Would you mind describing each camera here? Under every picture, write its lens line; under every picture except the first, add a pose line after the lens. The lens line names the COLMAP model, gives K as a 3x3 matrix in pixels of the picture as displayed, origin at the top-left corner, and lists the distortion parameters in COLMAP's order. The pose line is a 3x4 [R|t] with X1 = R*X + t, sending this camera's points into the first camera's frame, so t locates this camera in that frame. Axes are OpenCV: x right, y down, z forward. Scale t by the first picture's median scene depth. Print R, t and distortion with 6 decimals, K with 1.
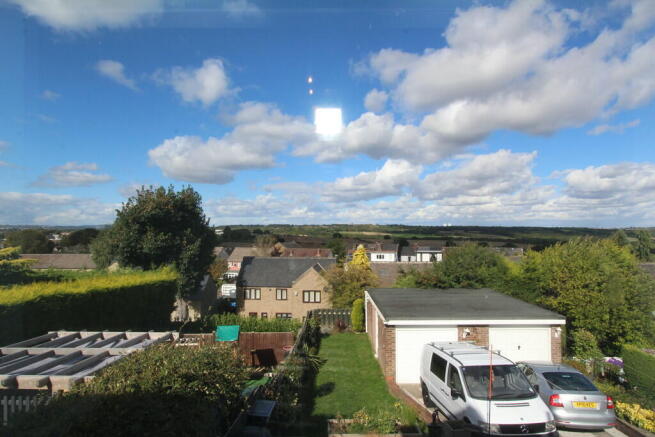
lens RADIAL K [[366.3, 0, 328.4], [0, 366.3, 225.2], [0, 0, 1]] dist [-0.027358, -0.000830]
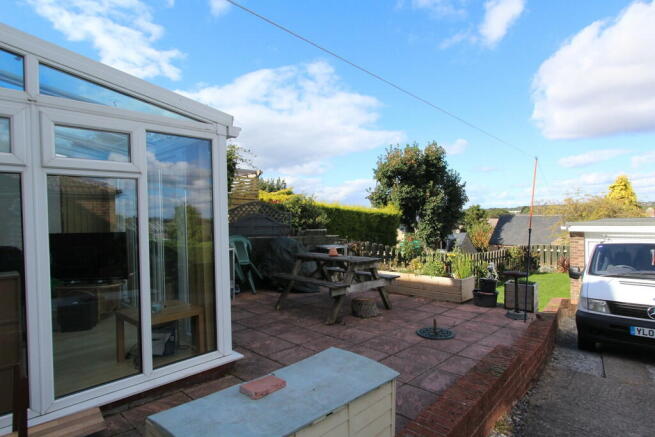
lens RADIAL K [[367.9, 0, 331.8], [0, 367.9, 223.1], [0, 0, 1]] dist [-0.017831, 0.005104]
pose [[0.722267, -0.000629, -0.691614, 0.216056], [0.029700, 0.999105, 0.030108, 0.141362], [0.690977, -0.042287, 0.721639, 0.064369]]
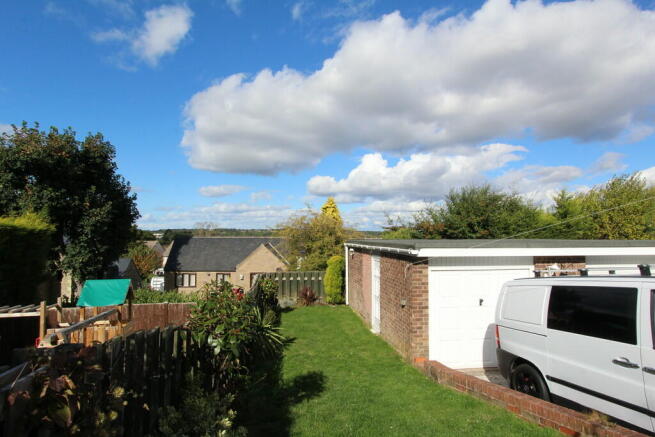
lens RADIAL K [[367.9, 0, 328.8], [0, 367.9, 220.1], [0, 0, 1]] dist [-0.017831, 0.005104]
pose [[0.990103, 0.006454, 0.140196, -0.024482], [-0.002681, 0.999629, -0.027091, 0.152851], [-0.140319, 0.026447, 0.989753, 0.322300]]
